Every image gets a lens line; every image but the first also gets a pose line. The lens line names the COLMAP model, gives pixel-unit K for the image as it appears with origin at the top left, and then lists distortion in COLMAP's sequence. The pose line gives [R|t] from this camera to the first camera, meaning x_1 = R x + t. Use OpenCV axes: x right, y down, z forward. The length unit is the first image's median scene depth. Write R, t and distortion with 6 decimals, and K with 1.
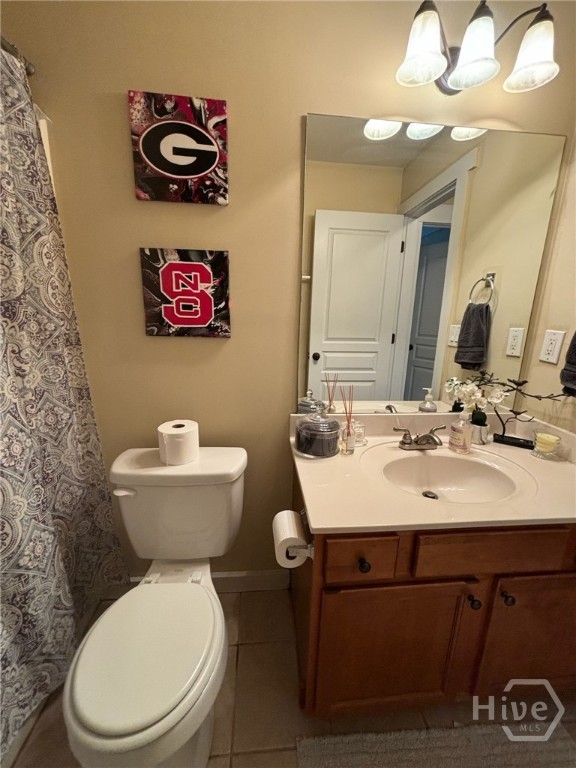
lens RADIAL K [[308.7, 0, 288.2], [0, 308.7, 385.7], [0, 0, 1]] dist [0.003771, -0.002127]
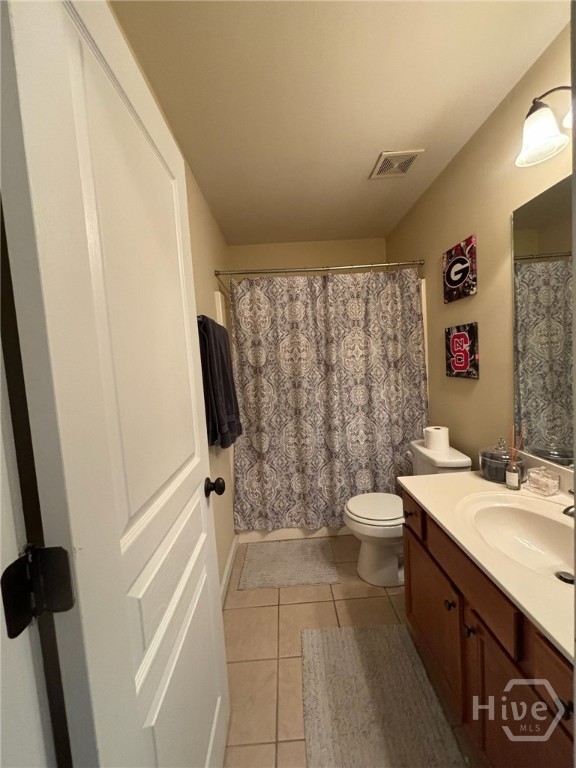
lens RADIAL K [[308.7, 0, 288.3], [0, 308.7, 382.7], [0, 0, 1]] dist [0.003771, -0.002127]
pose [[-0.089277, 0.057288, -0.994358, 1.408416], [-0.157414, 0.984986, 0.070881, -0.112866], [0.983489, 0.162853, -0.078919, 0.281160]]
